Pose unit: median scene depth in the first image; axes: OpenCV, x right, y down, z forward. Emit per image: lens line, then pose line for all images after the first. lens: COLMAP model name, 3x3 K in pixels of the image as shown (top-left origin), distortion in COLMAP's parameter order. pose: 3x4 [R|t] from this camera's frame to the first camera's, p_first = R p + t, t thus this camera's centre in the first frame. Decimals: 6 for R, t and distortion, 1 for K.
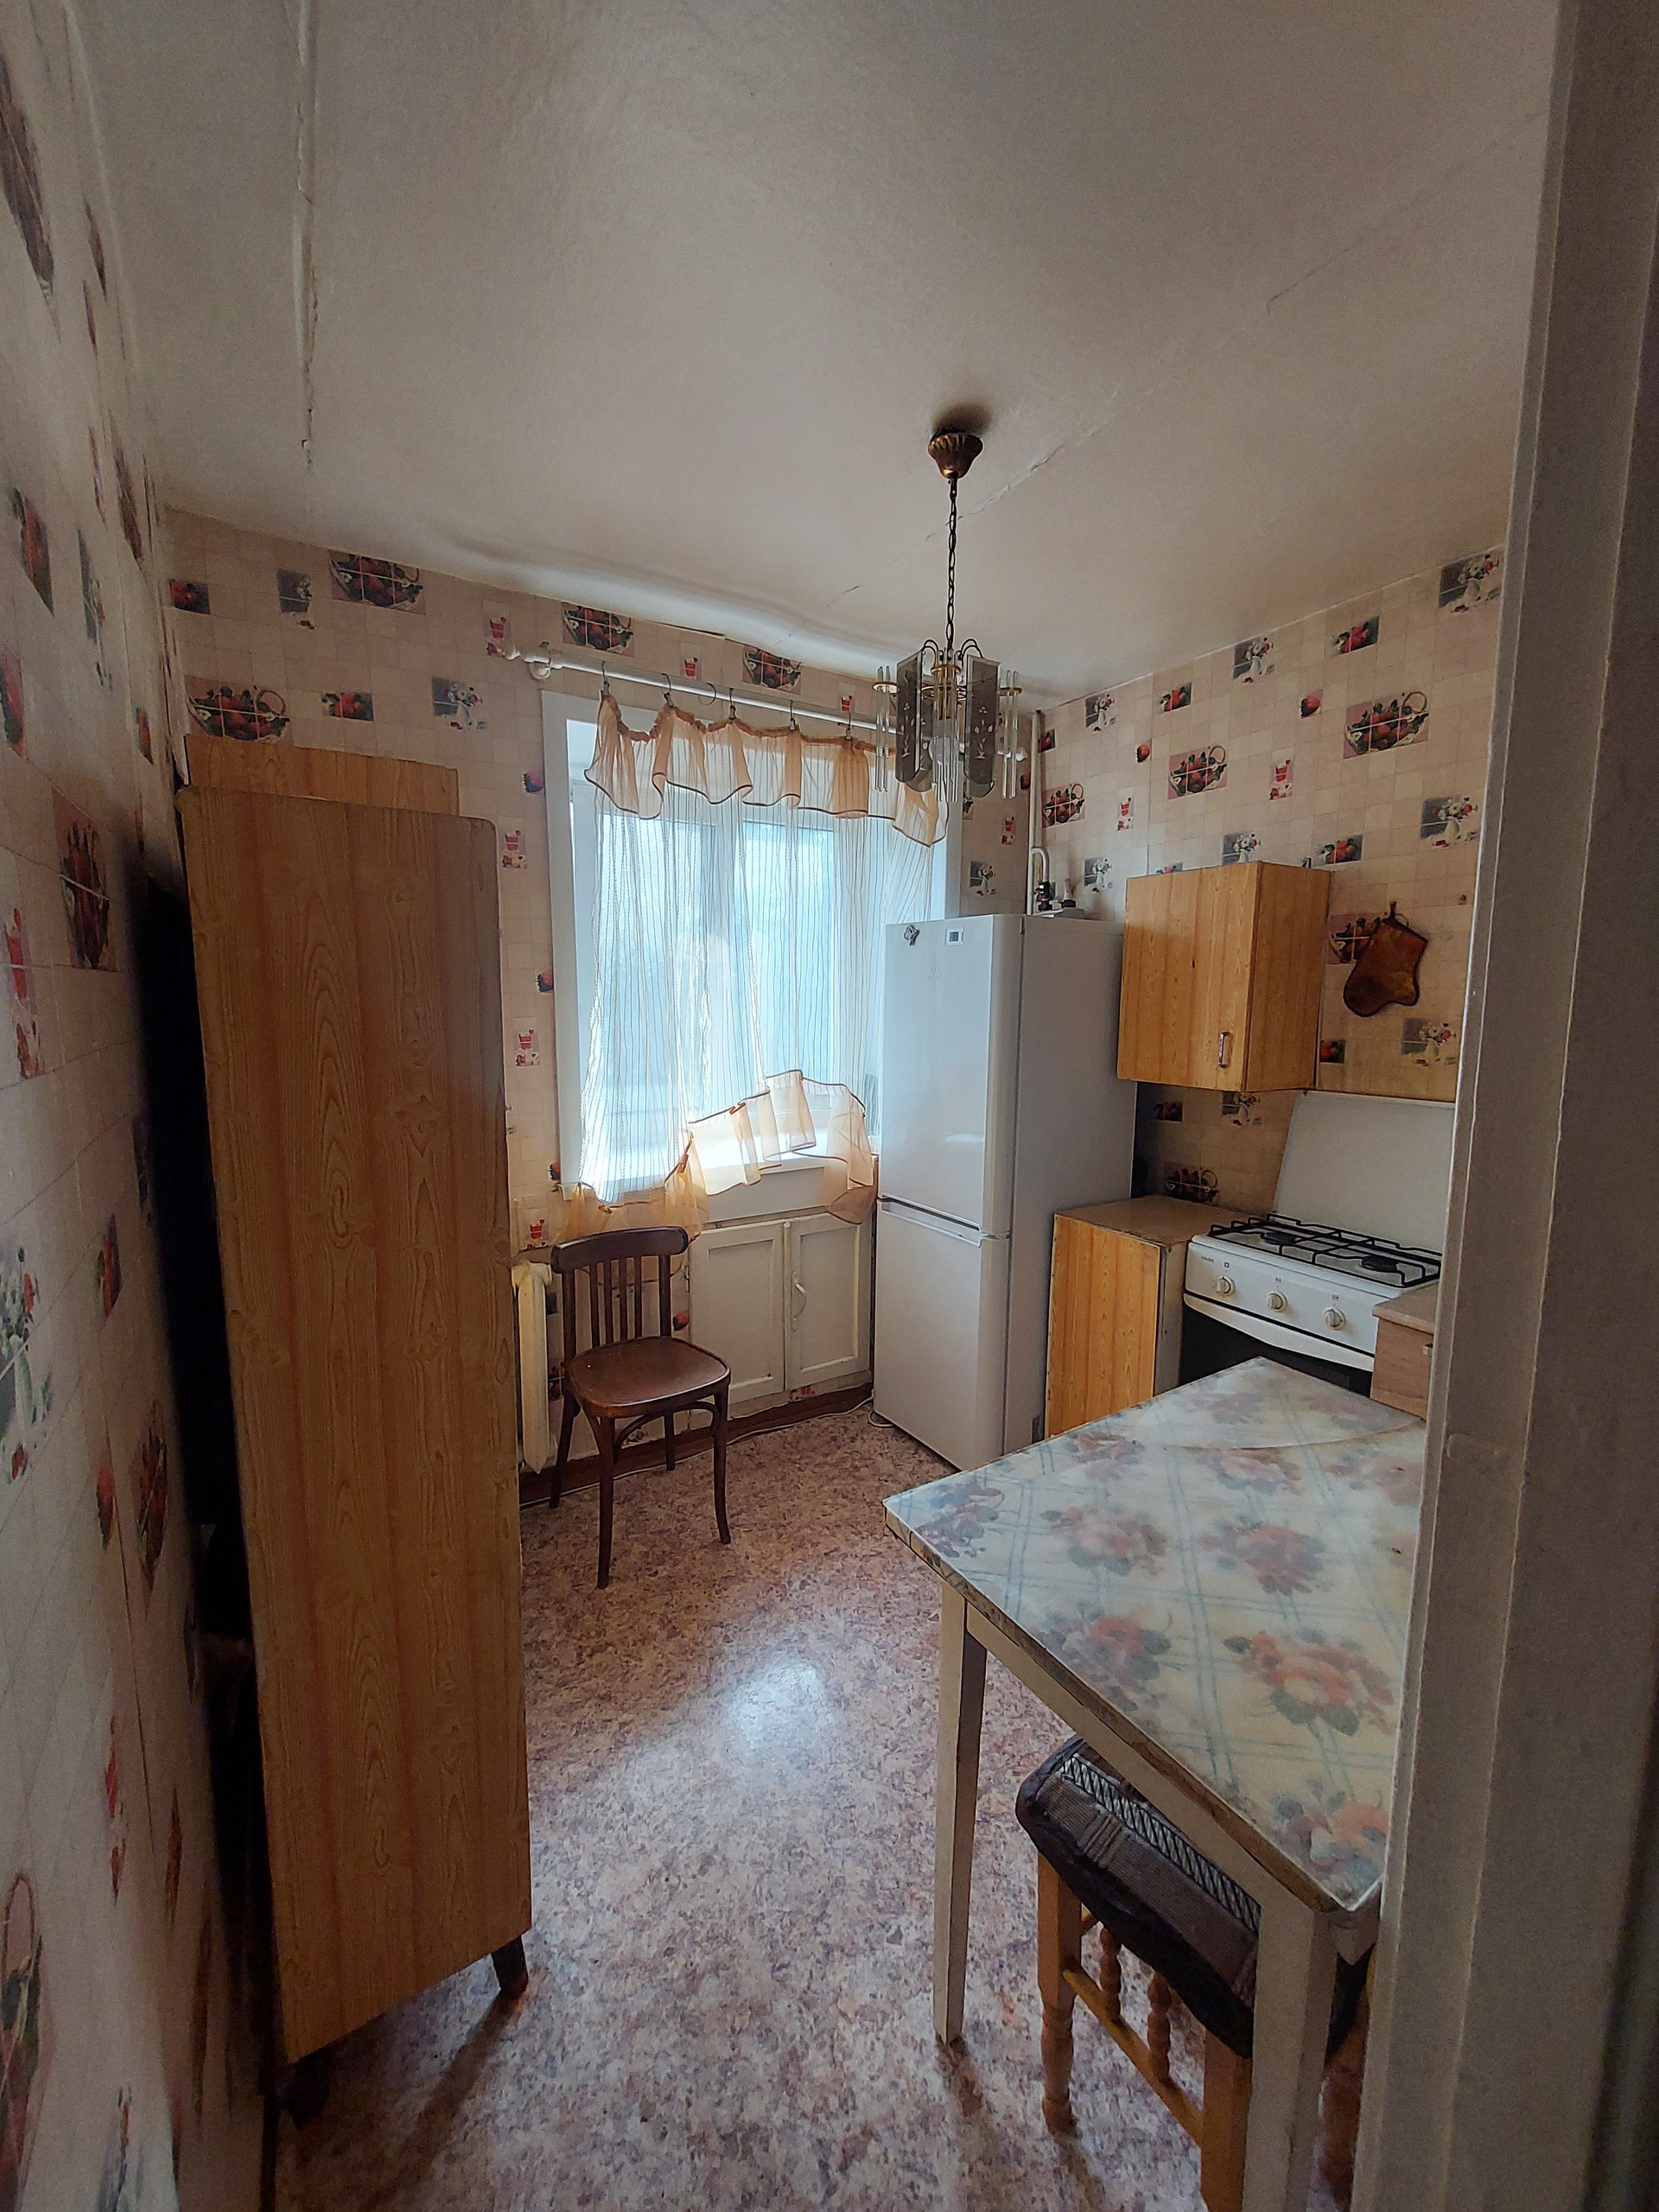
lens RADIAL K [[877.5, 0, 838.2], [0, 877.5, 1103.6], [0, 0, 1]] dist [0.012817, -0.006162]
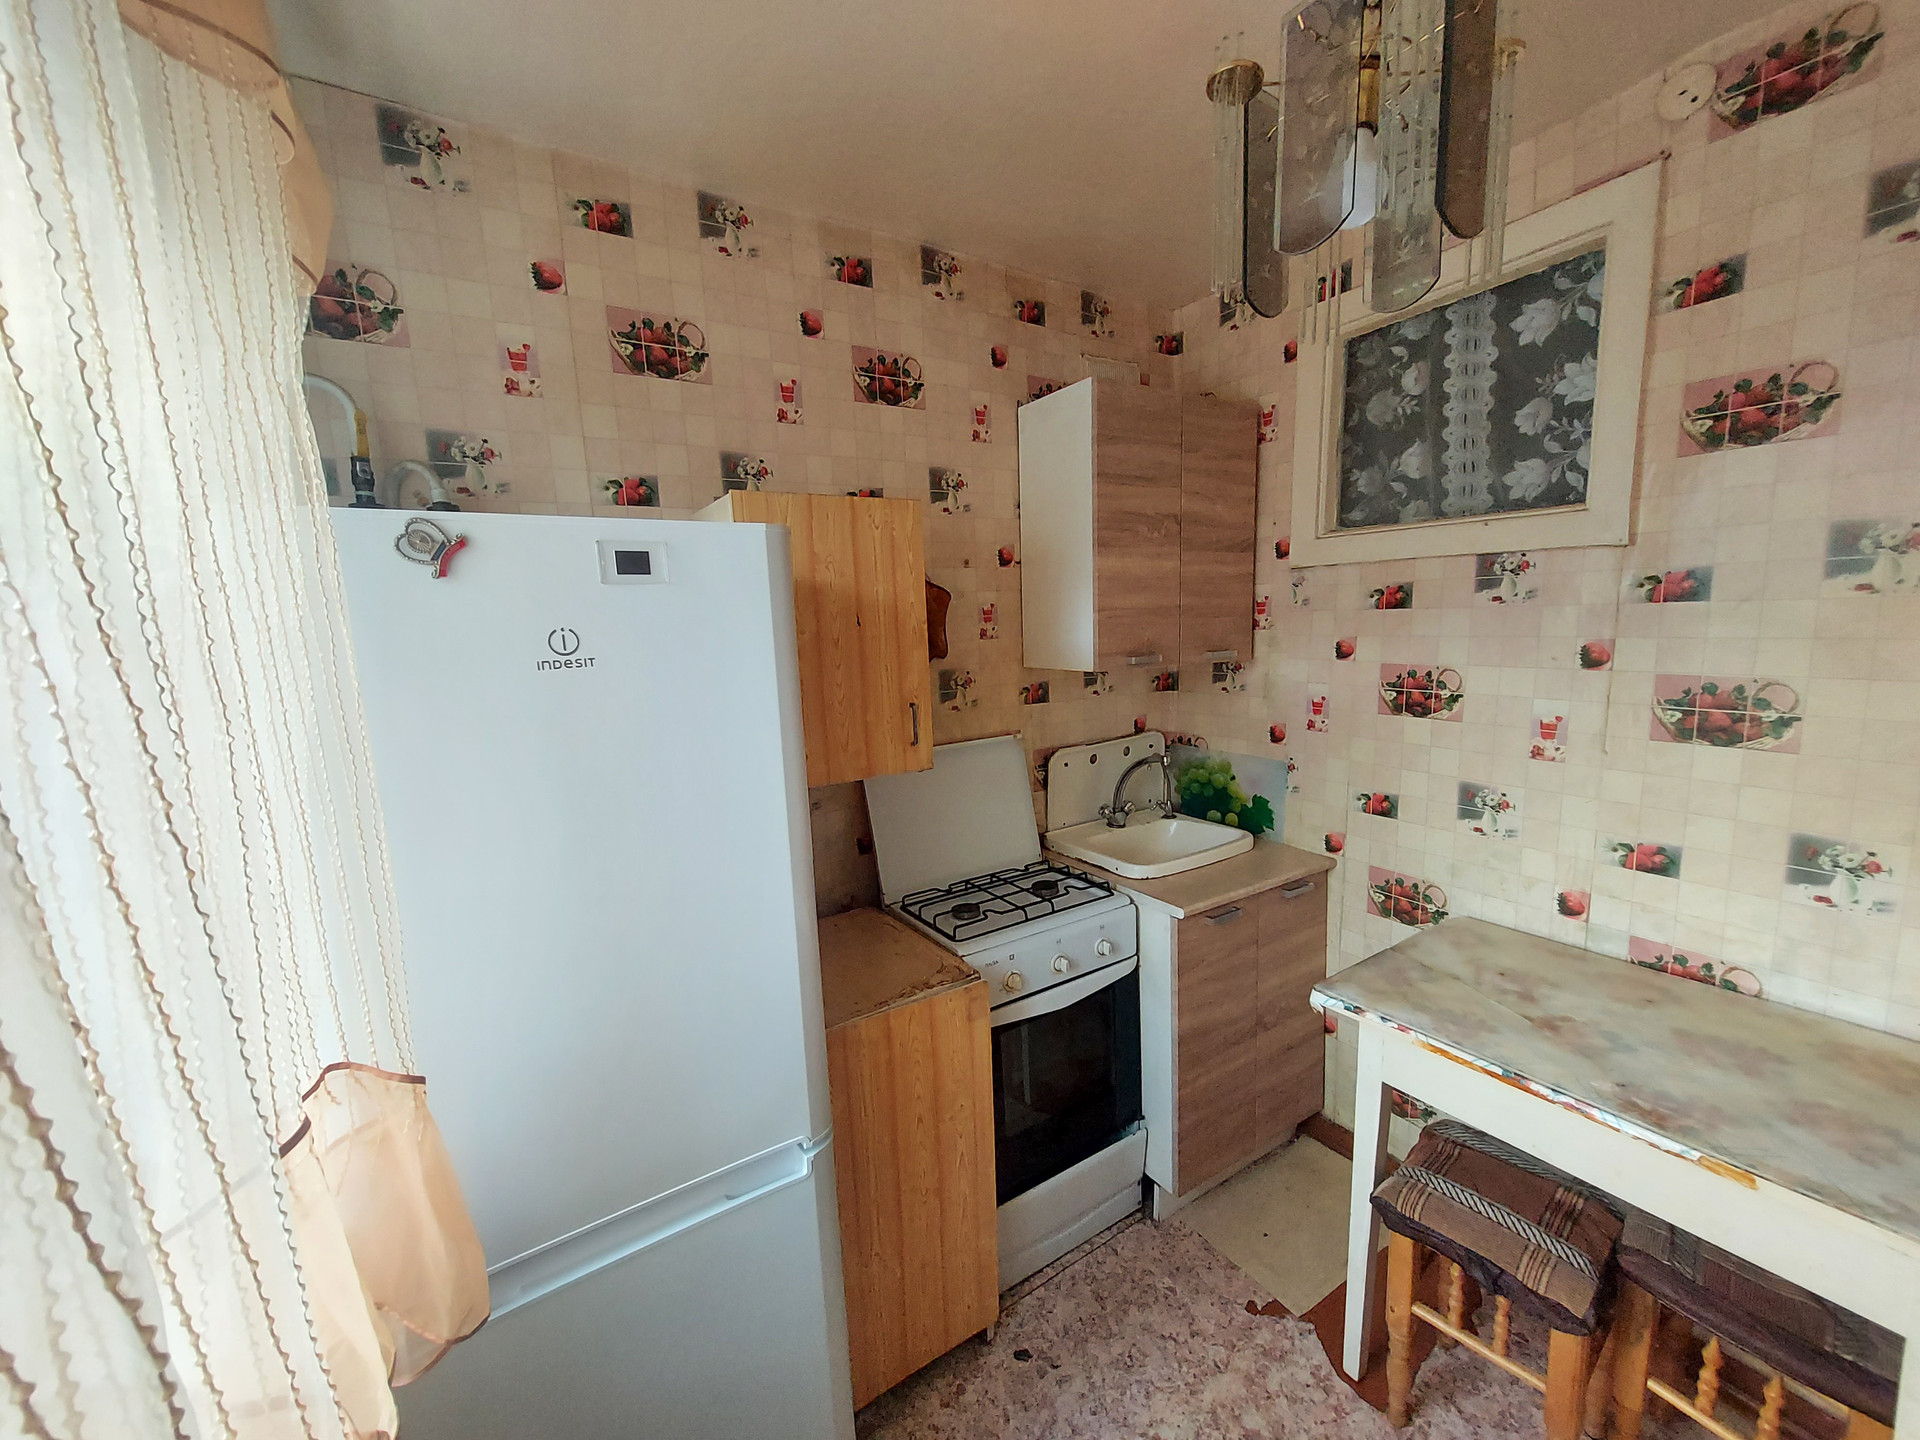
lens RADIAL K [[747.1, 0, 960.0], [0, 747.1, 720.0], [0, 0, 1]] dist [0.009954, -0.005037]
pose [[-0.009088, -0.140697, 0.990011, -0.251577], [0.166837, 0.975961, 0.140232, -0.152863], [-0.985943, 0.166445, 0.014604, 0.921792]]
